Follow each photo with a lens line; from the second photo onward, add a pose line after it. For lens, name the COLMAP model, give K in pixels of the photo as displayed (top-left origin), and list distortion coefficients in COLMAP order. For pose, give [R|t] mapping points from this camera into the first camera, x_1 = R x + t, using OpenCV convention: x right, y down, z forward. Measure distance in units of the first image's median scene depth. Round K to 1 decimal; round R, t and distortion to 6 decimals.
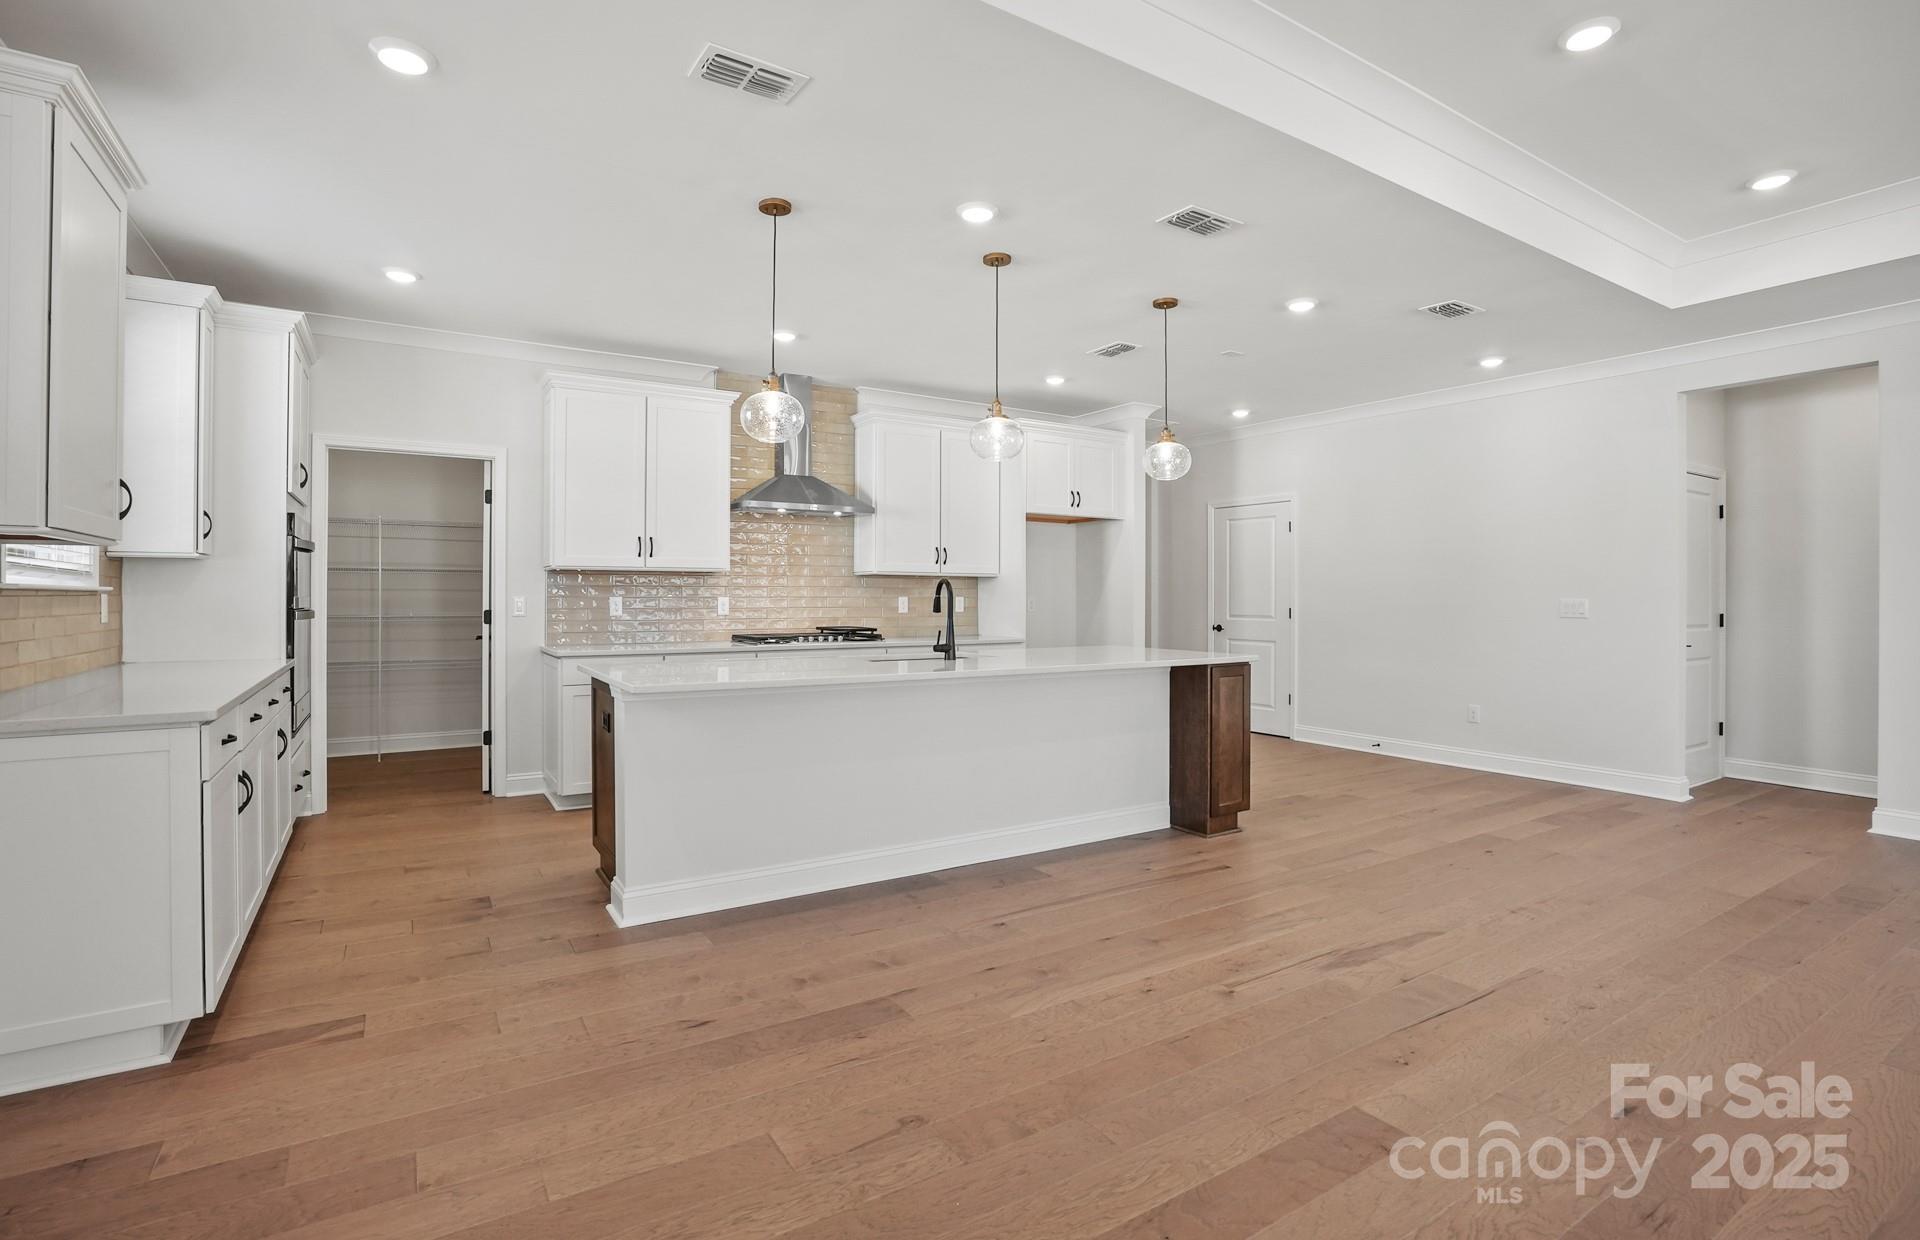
lens RADIAL K [[898.5, 0, 956.8], [0, 898.5, 597.3], [0, 0, 1]] dist [-0.051666, 0.018572]
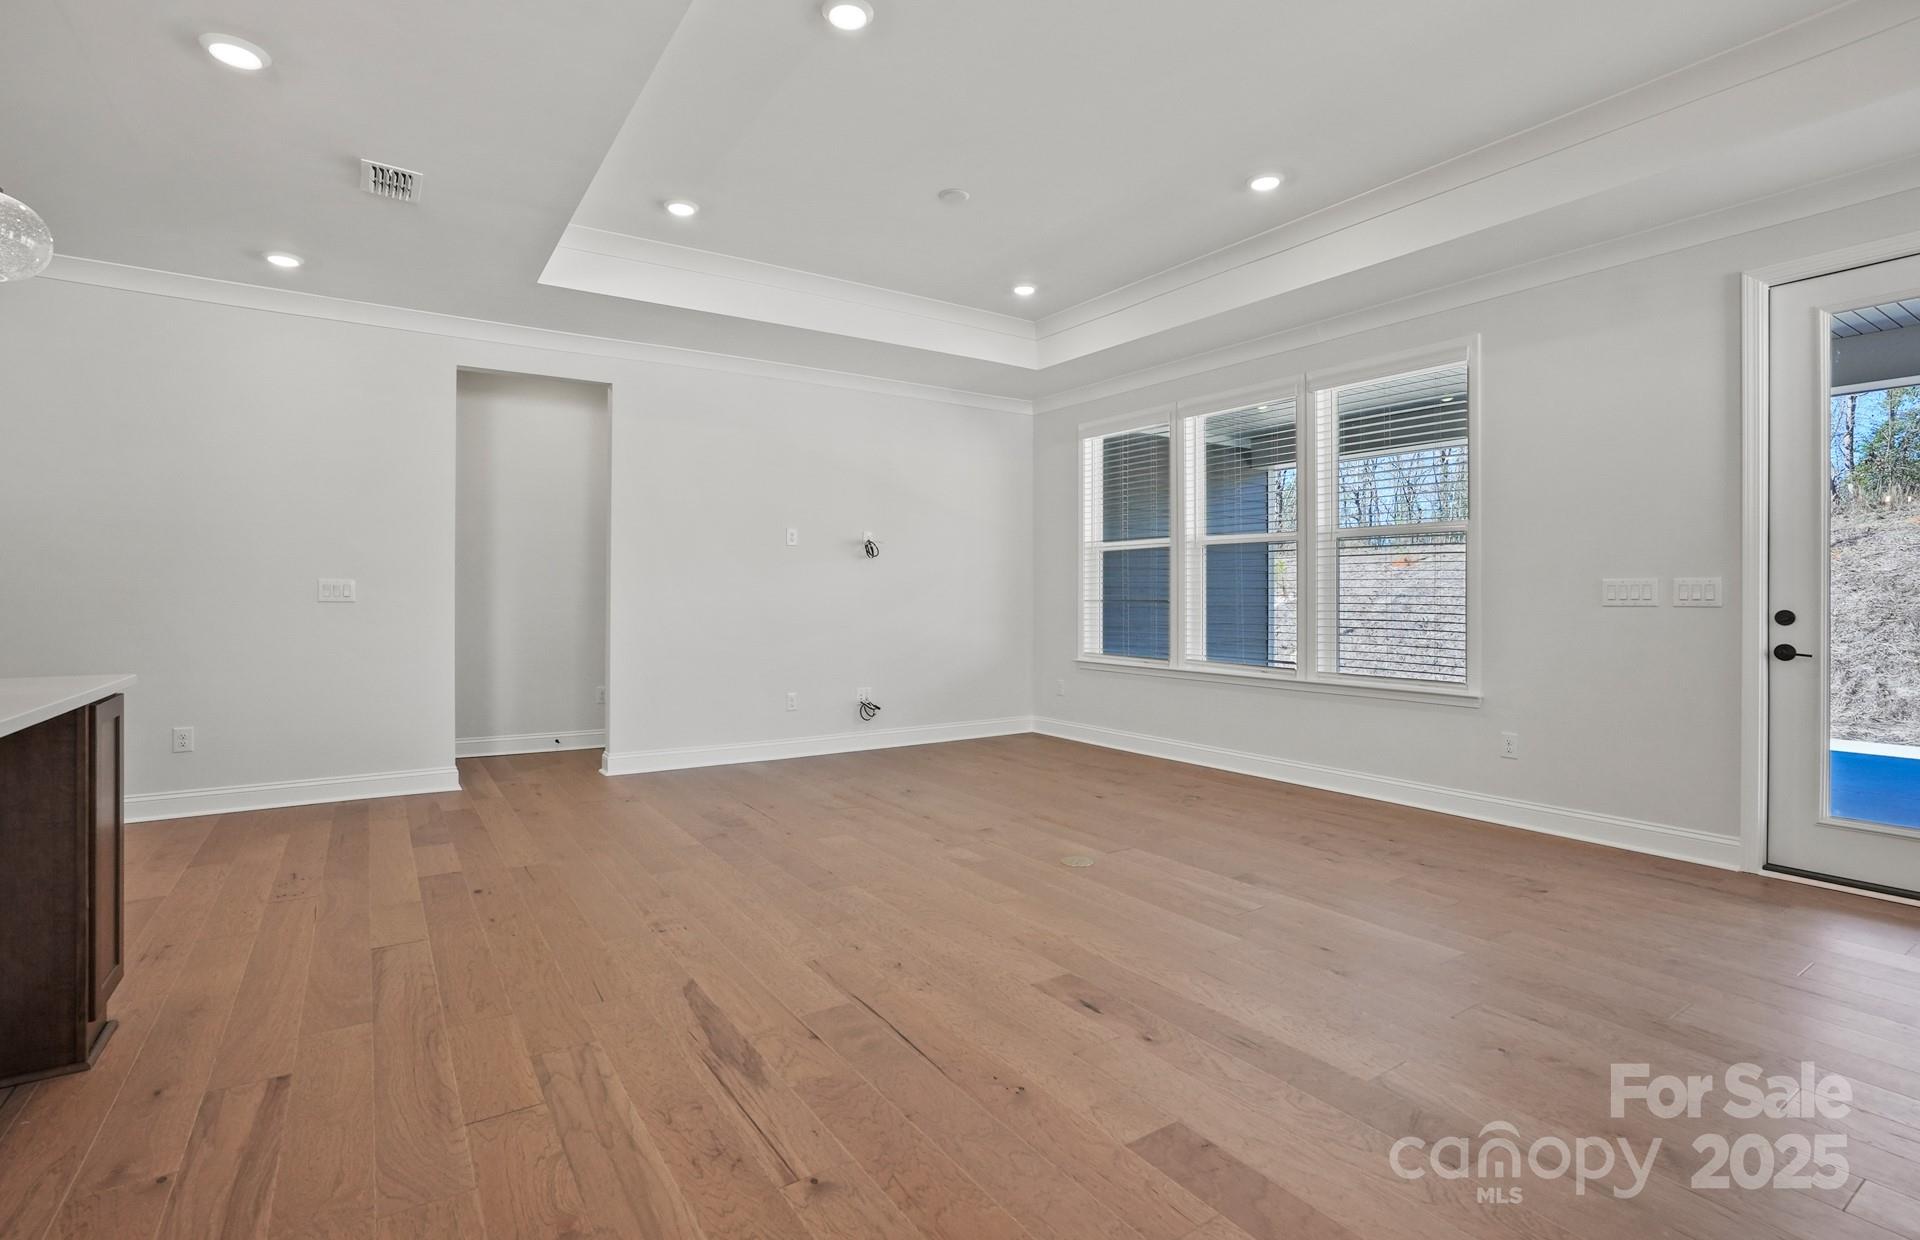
lens RADIAL K [[898.5, 0, 955.9], [0, 898.5, 597.6], [0, 0, 1]] dist [-0.051666, 0.018572]
pose [[-0.023963, -0.005944, 0.999695, -0.162629], [-0.001388, 0.999982, 0.005912, 0.014487], [-0.999712, -0.001246, -0.023971, 0.474877]]
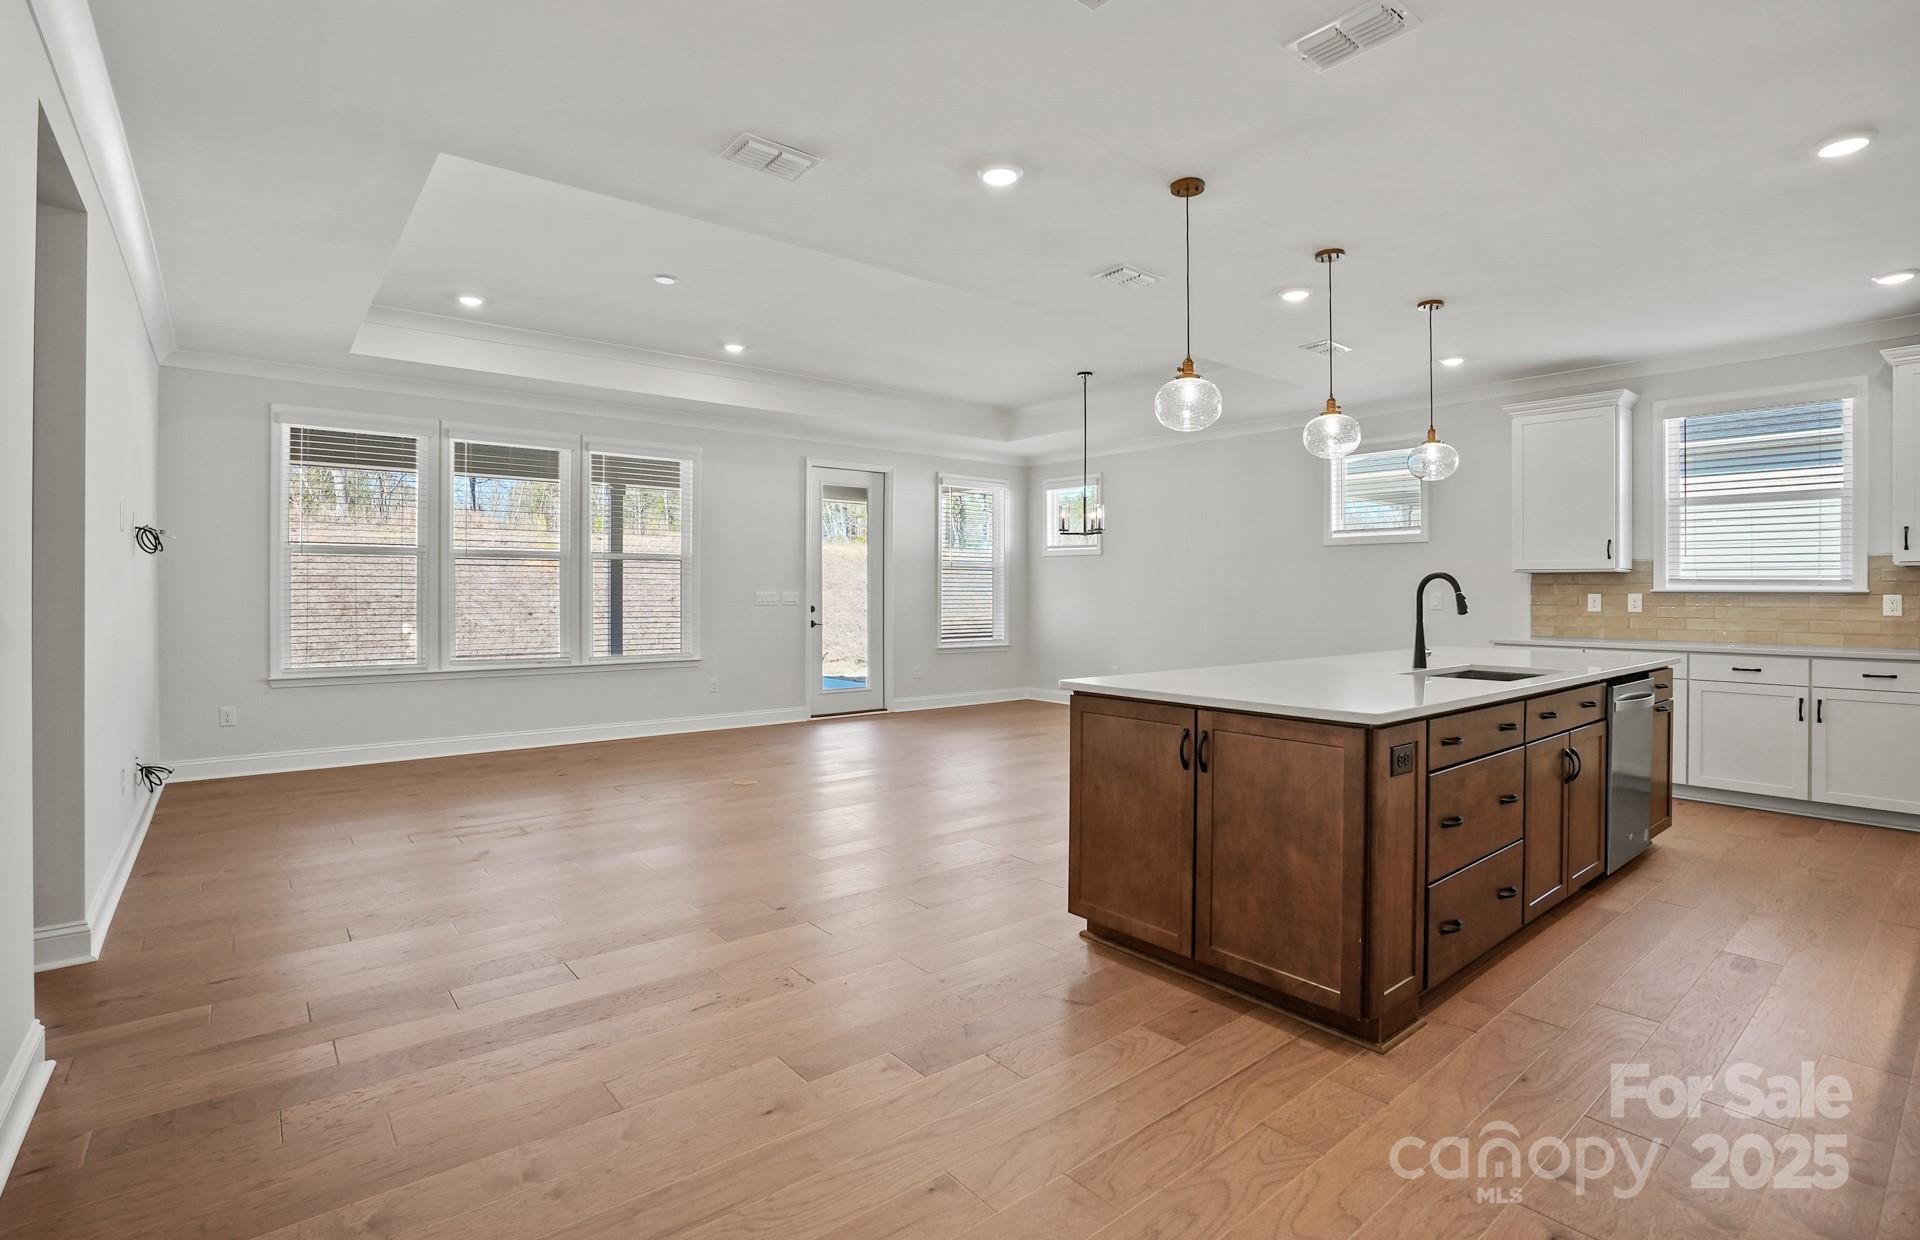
lens RADIAL K [[898.5, 0, 956.2], [0, 898.5, 586.3], [0, 0, 1]] dist [-0.051666, 0.018572]
pose [[-0.992639, -0.007593, -0.120871, 0.440932], [-0.006924, 0.999958, -0.005947, -0.000293], [0.120911, -0.005067, -0.992650, 1.472532]]
